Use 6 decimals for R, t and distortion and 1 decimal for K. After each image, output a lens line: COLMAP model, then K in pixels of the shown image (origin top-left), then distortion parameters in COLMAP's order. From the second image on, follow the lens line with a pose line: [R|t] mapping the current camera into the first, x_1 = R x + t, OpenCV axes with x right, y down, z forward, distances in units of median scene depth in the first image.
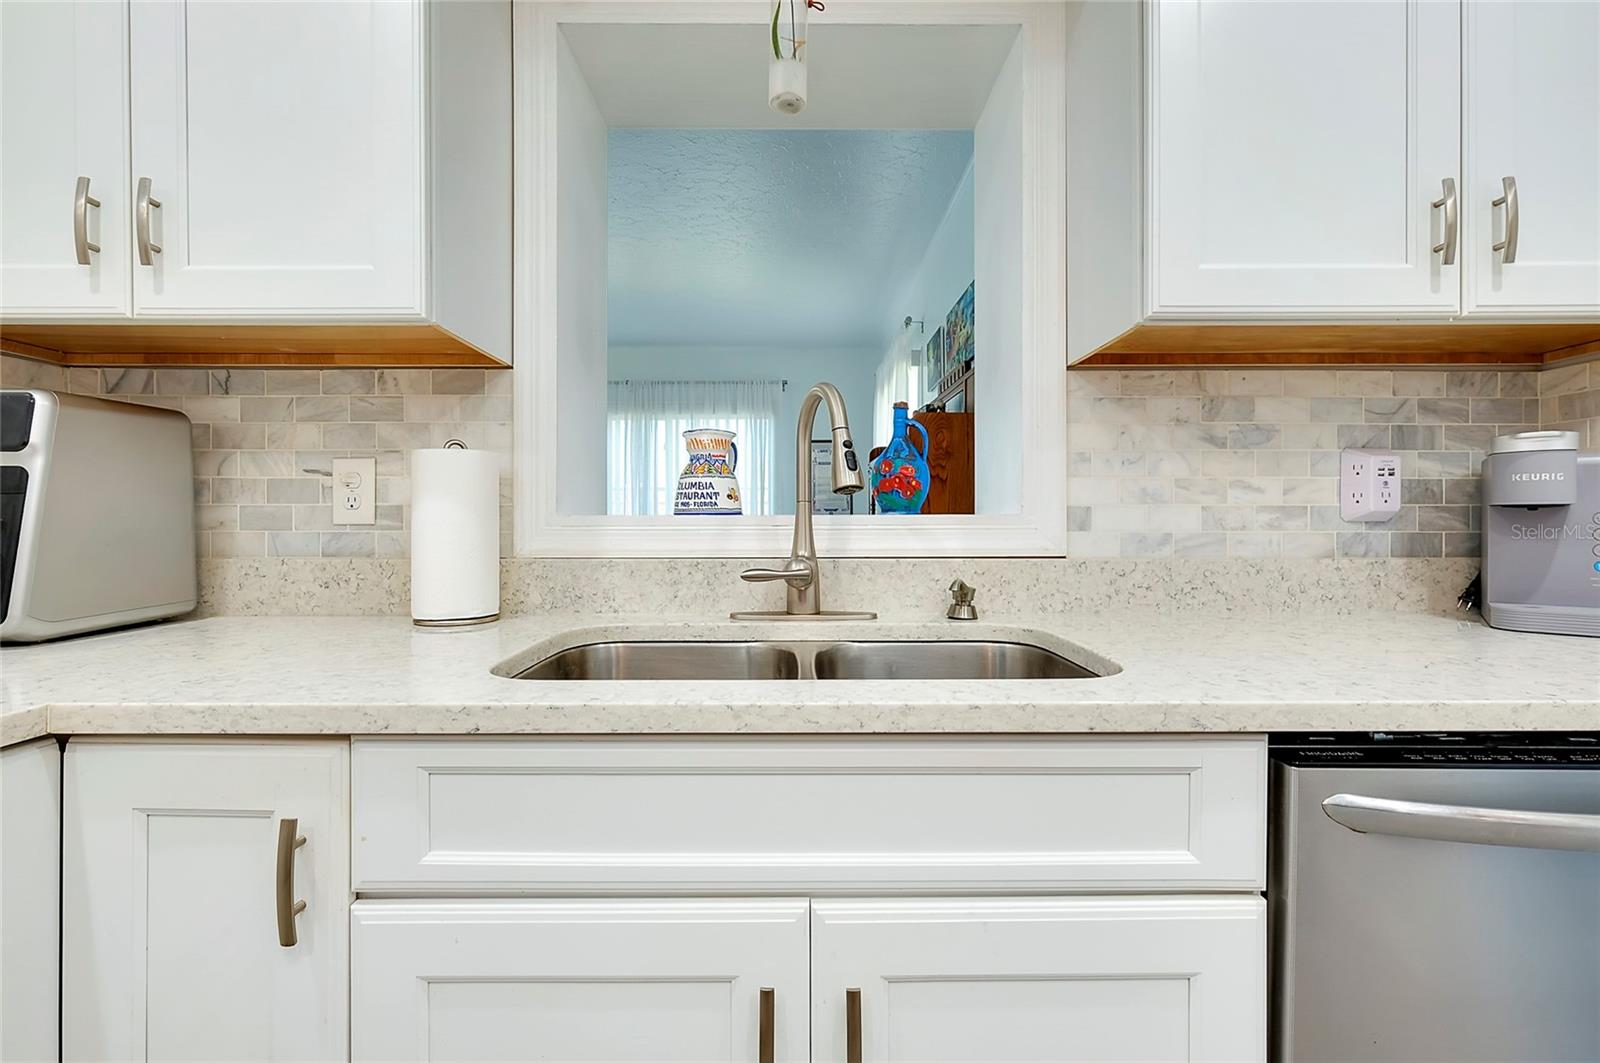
lens RADIAL K [[697.8, 0, 752.9], [0, 697.8, 525.9], [0, 0, 1]] dist [-0.003258, 0.001048]
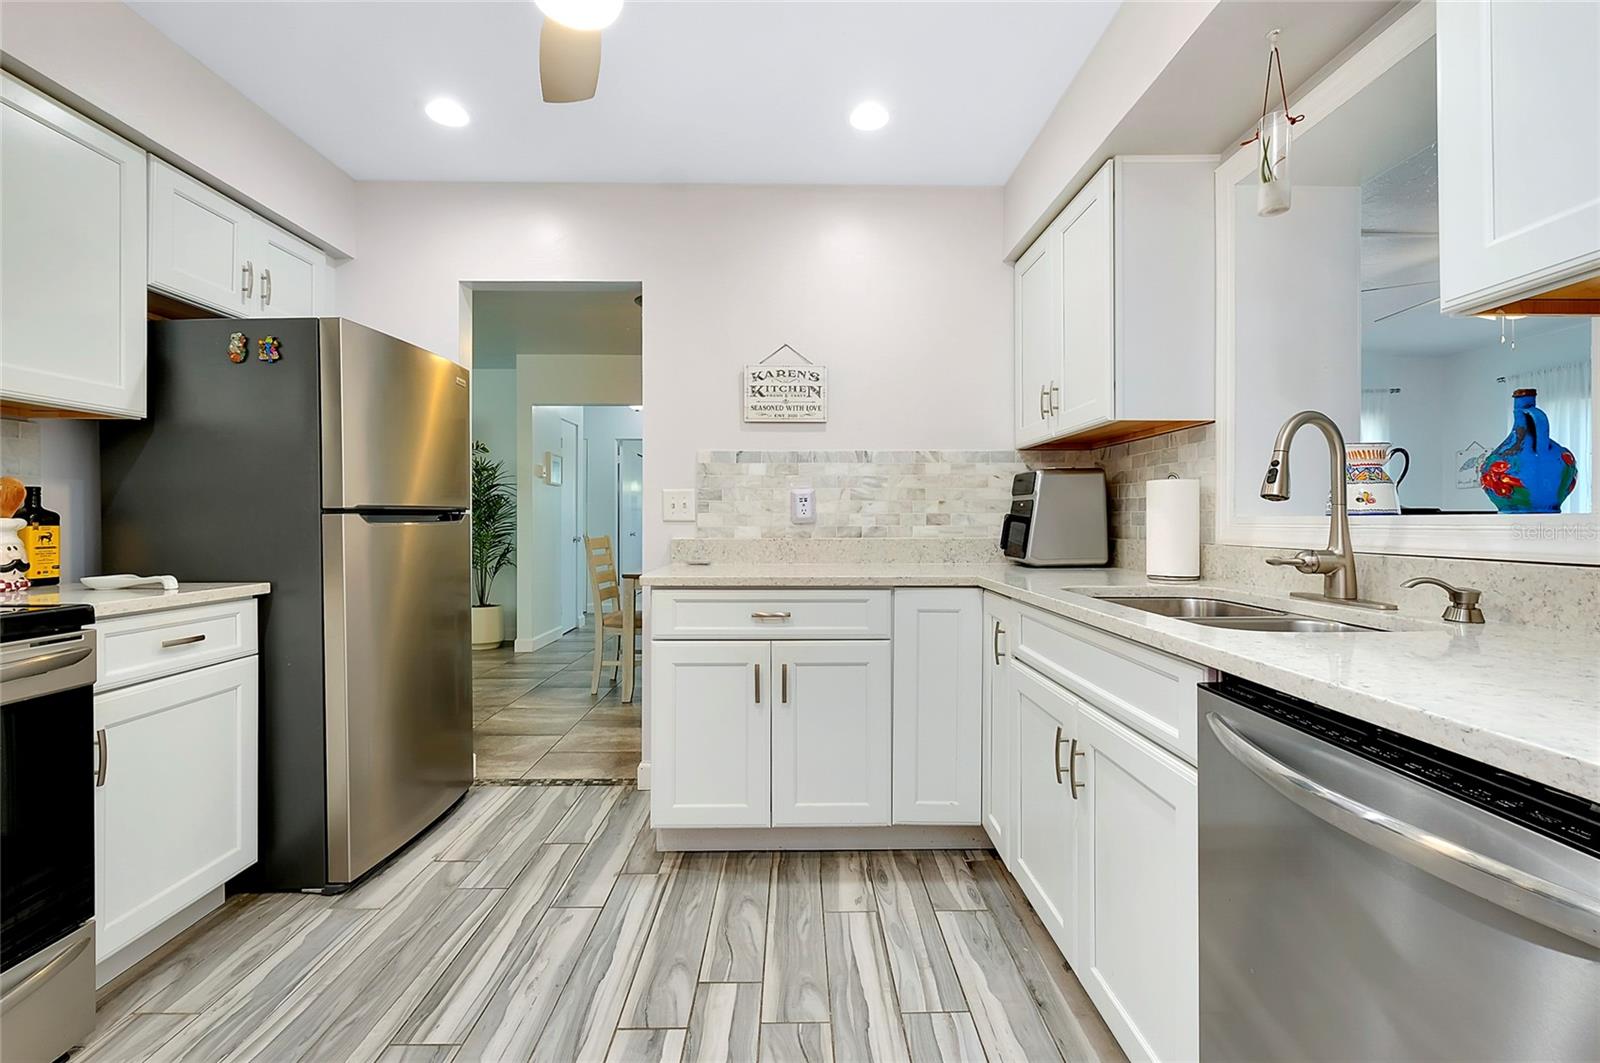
lens RADIAL K [[719.4, 0, 830.7], [0, 719.4, 512.8], [0, 0, 1]] dist [0.000062, 0.000160]
pose [[0.049379, -0.009397, -0.998736, 1.191009], [-0.006030, 0.999935, -0.009706, -0.003378], [0.998762, 0.006502, 0.049319, 0.069275]]
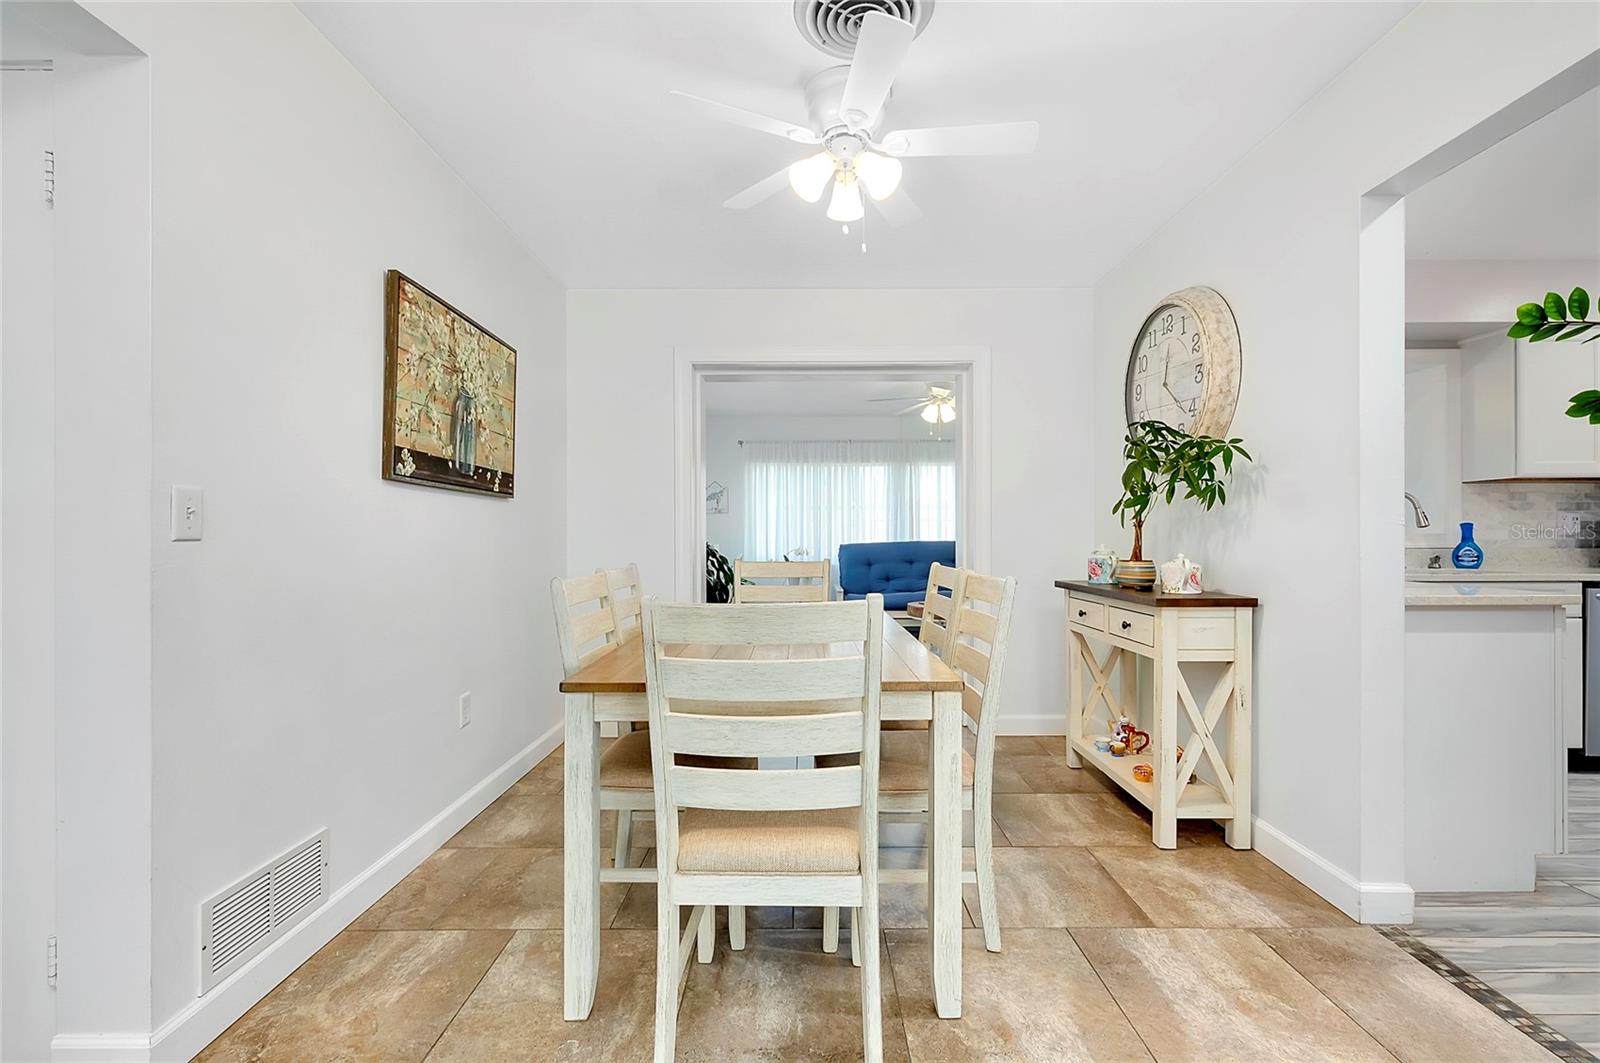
lens RADIAL K [[697.8, 0, 799.5], [0, 697.8, 531.8], [0, 0, 1]] dist [-0.003258, 0.001048]
pose [[0.999993, -0.001306, 0.003446, -2.300299], [0.001342, 0.999944, -0.010497, 0.002423], [-0.003432, 0.010501, 0.999939, -1.864727]]
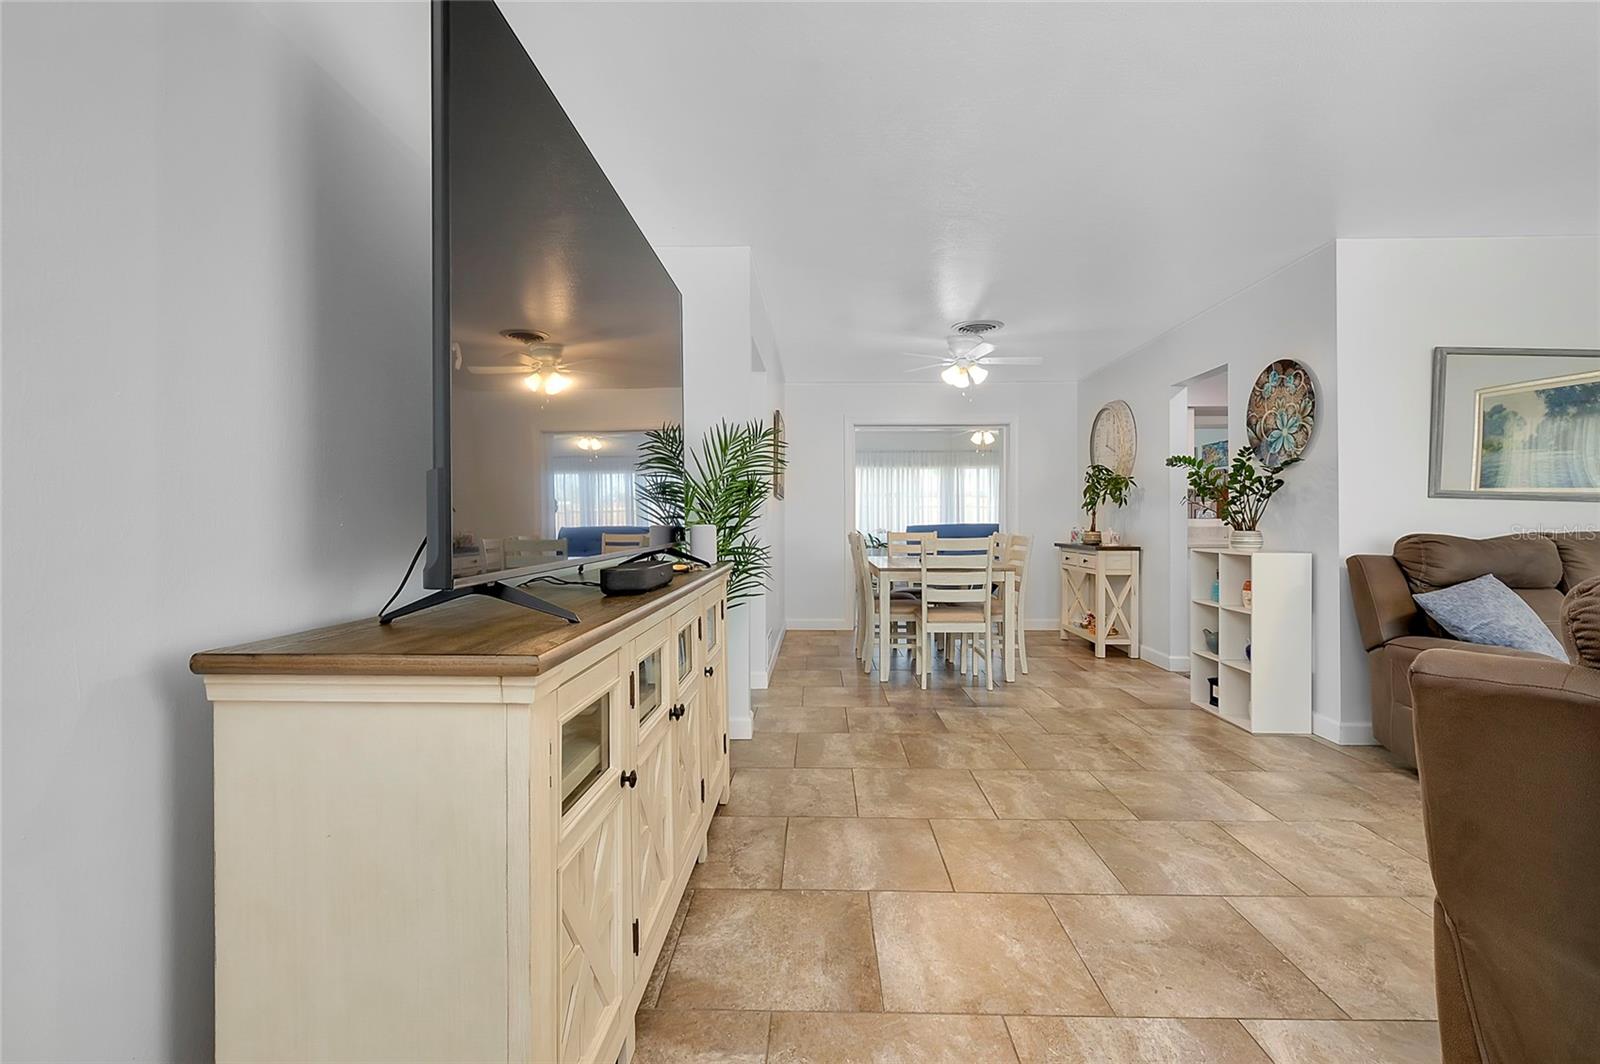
lens RADIAL K [[697.8, 0, 796.4], [0, 697.8, 518.5], [0, 0, 1]] dist [-0.003258, 0.001048]
pose [[0.999641, -0.001615, -0.026748, -3.019992], [0.001425, 0.999974, -0.007121, 0.016043], [0.026759, 0.007080, 0.999617, -4.206401]]
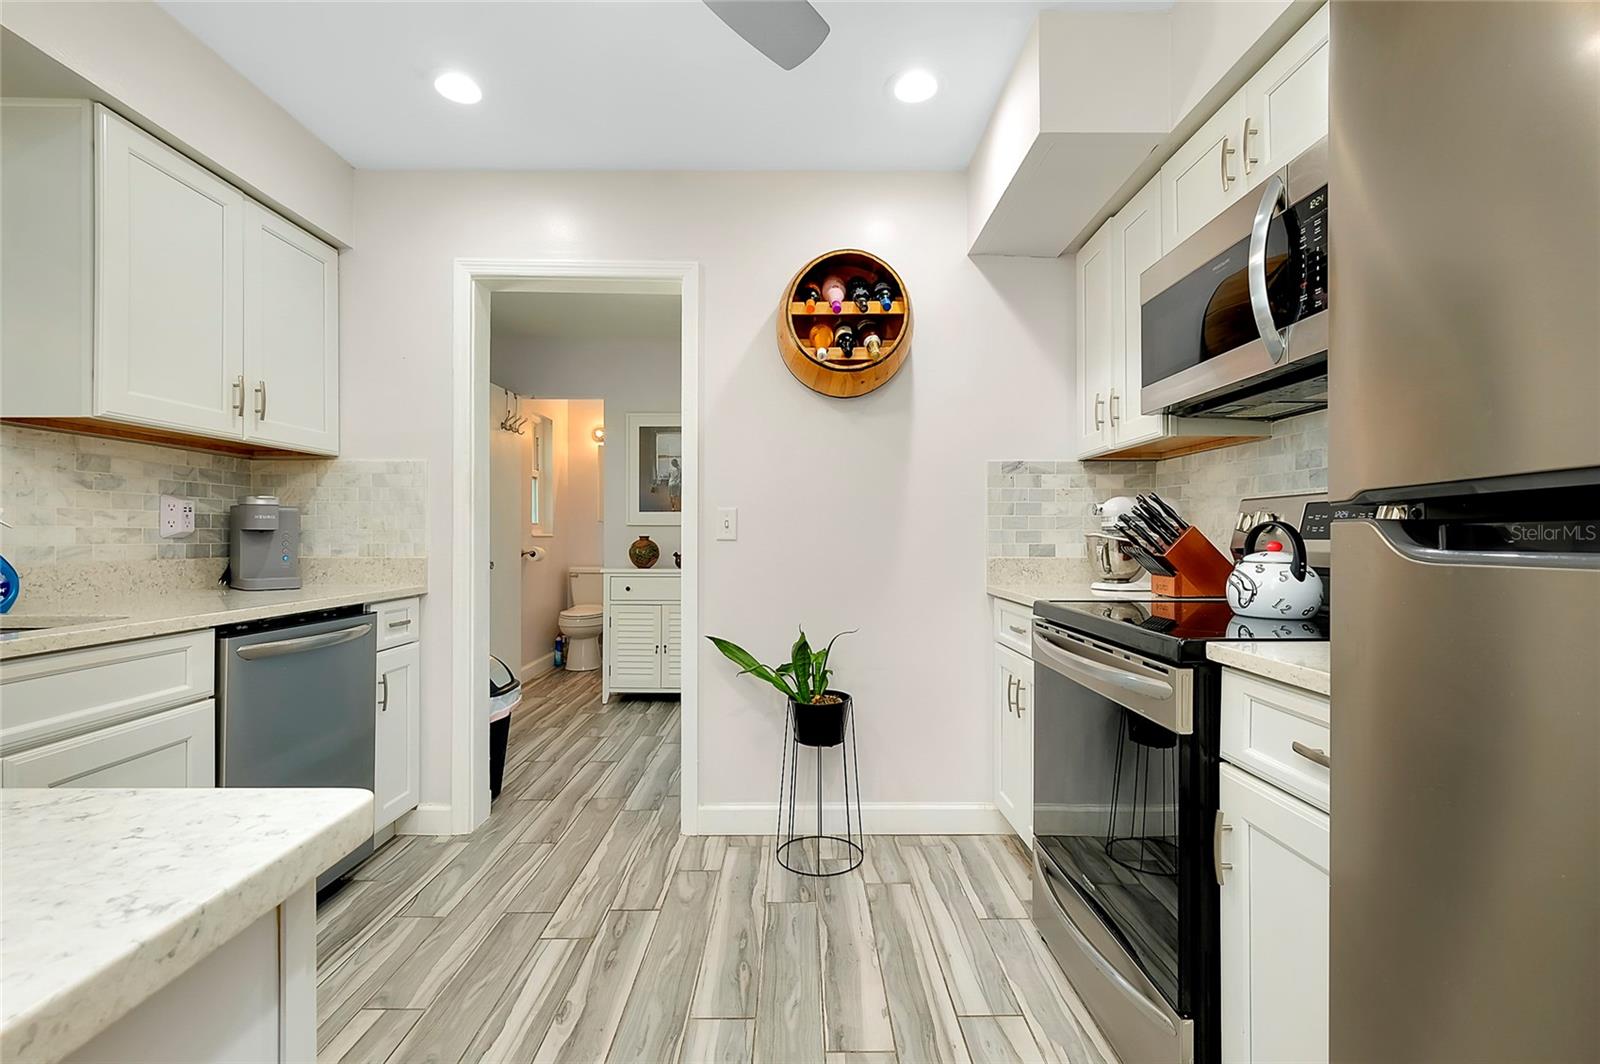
lens RADIAL K [[719.4, 0, 842.9], [0, 719.4, 528.0], [0, 0, 1]] dist [0.000062, 0.000160]
pose [[-0.061073, 0.012070, 0.998060, -0.983416], [0.006943, 0.999908, -0.011667, 0.001730], [-0.998109, 0.006217, -0.061152, -0.528629]]
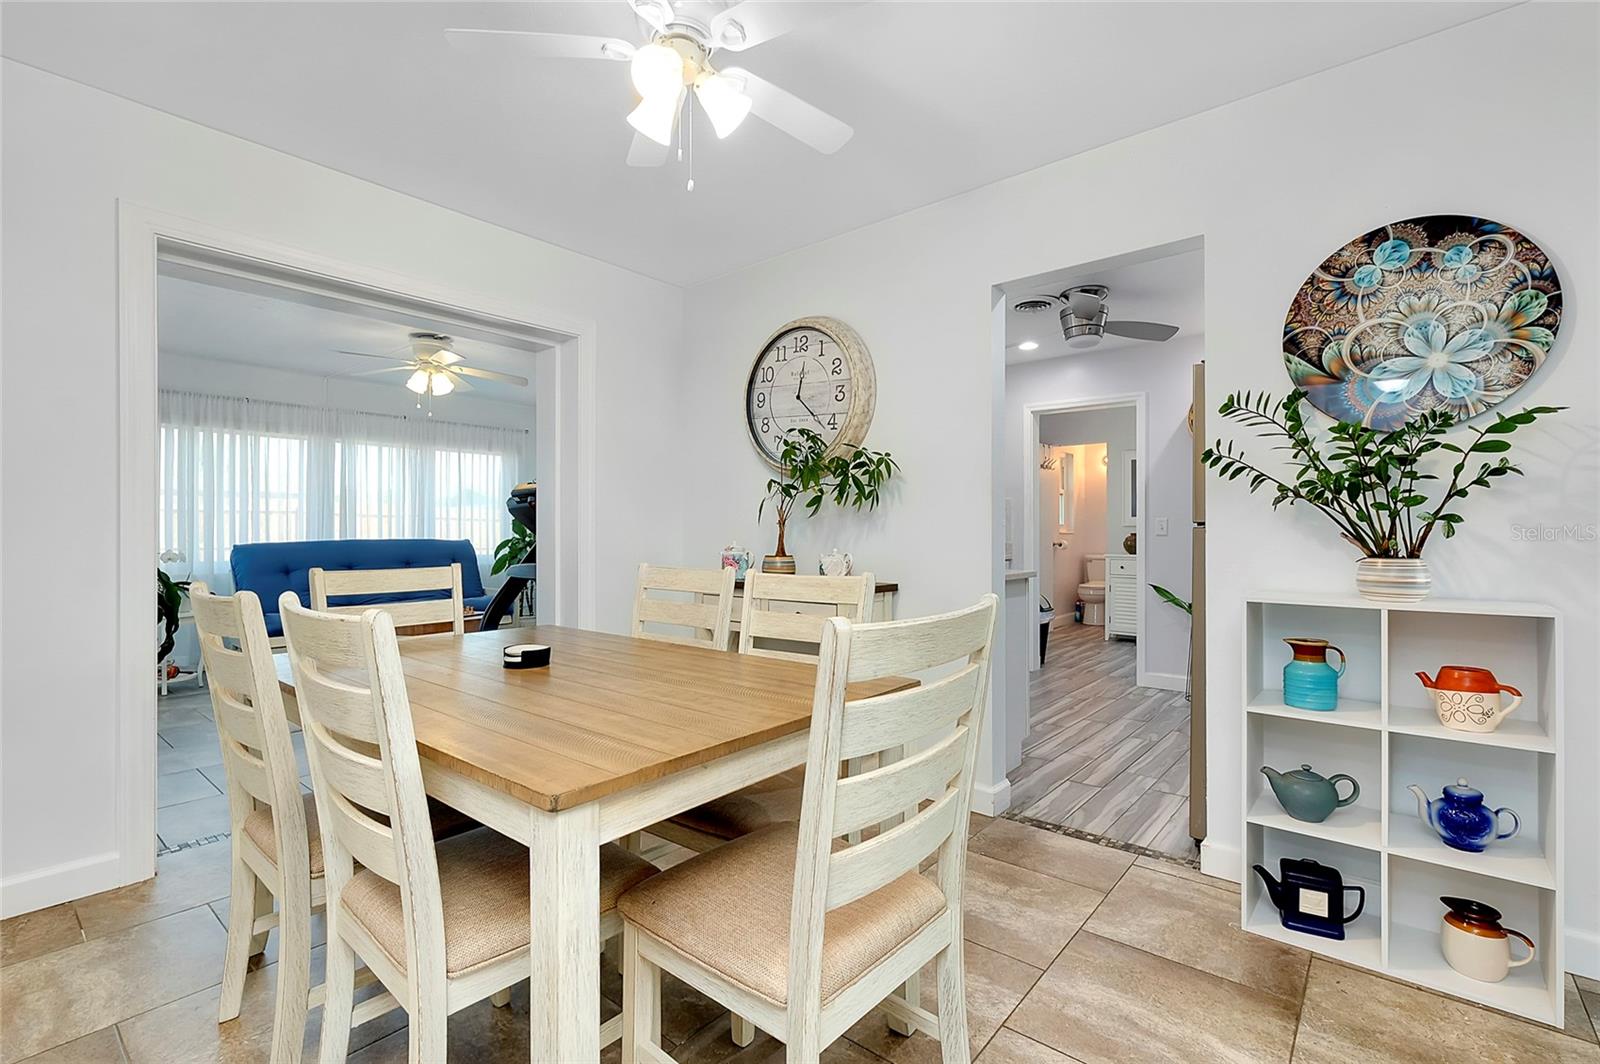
lens RADIAL K [[719.4, 0, 800.8], [0, 719.4, 530.4], [0, 0, 1]] dist [0.000062, 0.000160]
pose [[0.640727, 0.003293, 0.767762, -3.062966], [0.002756, 0.999974, -0.006590, 0.000305], [-0.767764, 0.006338, 0.640702, -1.300785]]
